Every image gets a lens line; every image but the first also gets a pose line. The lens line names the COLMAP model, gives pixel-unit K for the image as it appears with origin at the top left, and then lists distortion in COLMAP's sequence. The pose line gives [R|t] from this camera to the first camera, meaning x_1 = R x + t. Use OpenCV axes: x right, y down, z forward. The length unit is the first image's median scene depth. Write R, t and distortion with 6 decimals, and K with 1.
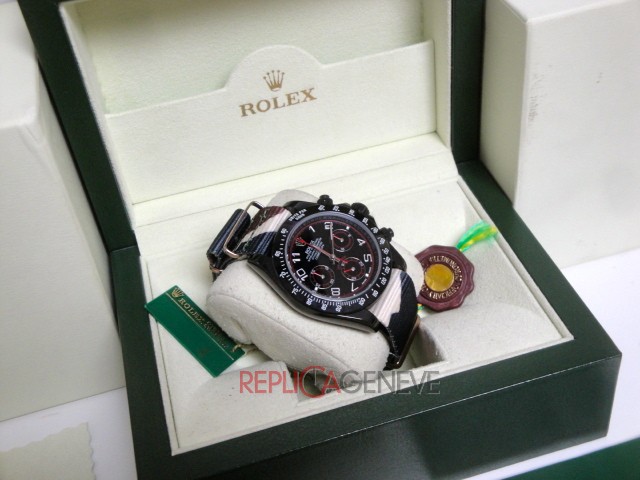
lens RADIAL K [[833.2, 0, 320.0], [0, 833.2, 240.0], [0, 0, 1]] dist [0.030583, 0.060411]
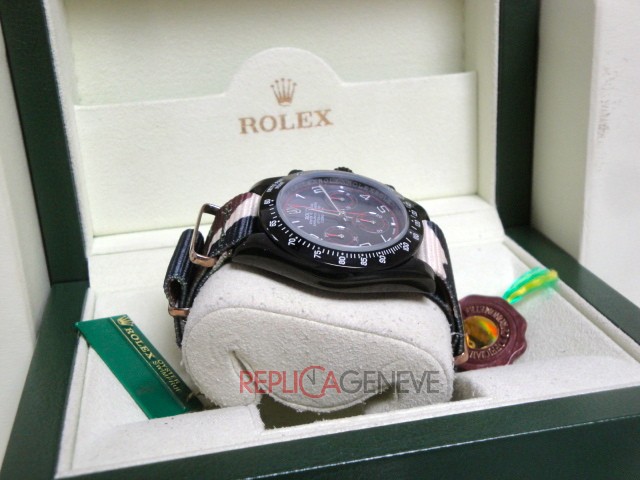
lens RADIAL K [[837.4, 0, 320.0], [0, 837.4, 240.0], [0, 0, 1]] dist [0.029136, 0.113376]
pose [[0.996044, 0.069698, -0.055125, 0.038007], [-0.084642, 0.933046, -0.349657, 0.237628], [0.027064, 0.352940, 0.935255, 0.270808]]
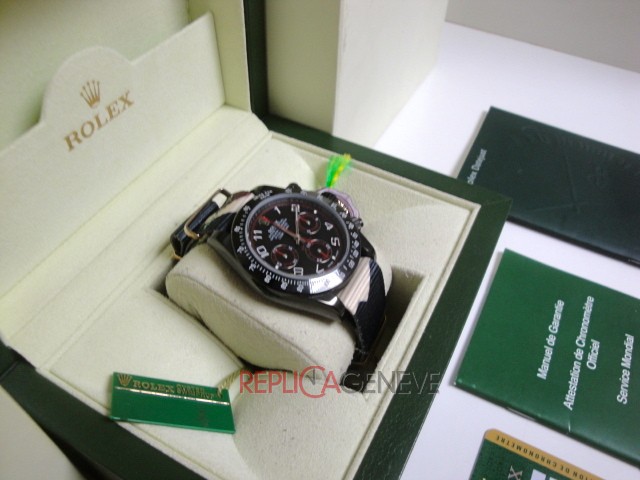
lens RADIAL K [[525.0, 0, 320.0], [0, 525.0, 240.0], [0, 0, 1]] dist [-0.162510, 0.119172]
pose [[0.679071, -0.460191, 0.571915, -0.254001], [0.409647, 0.884070, 0.224967, -0.084569], [-0.609141, 0.081515, 0.788862, 0.482922]]
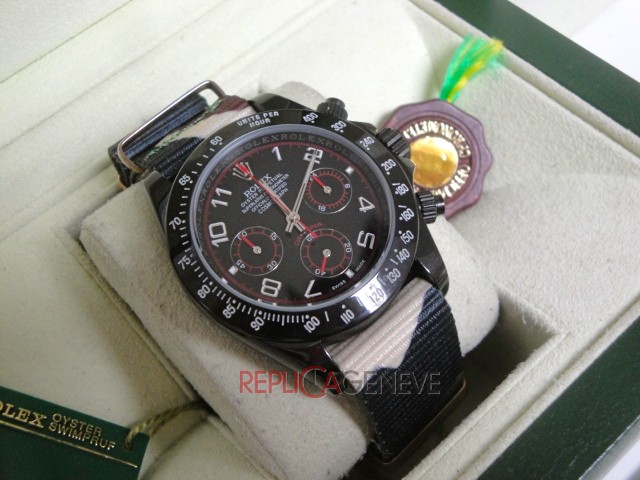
lens RADIAL K [[837.4, 0, 320.0], [0, 837.4, 240.0], [0, 0, 1]] dist [0.029136, 0.113376]
pose [[0.896333, -0.369324, 0.245333, -0.075717], [0.292598, 0.908437, 0.298544, -0.093394], [-0.333129, -0.195811, 0.922325, 0.499728]]
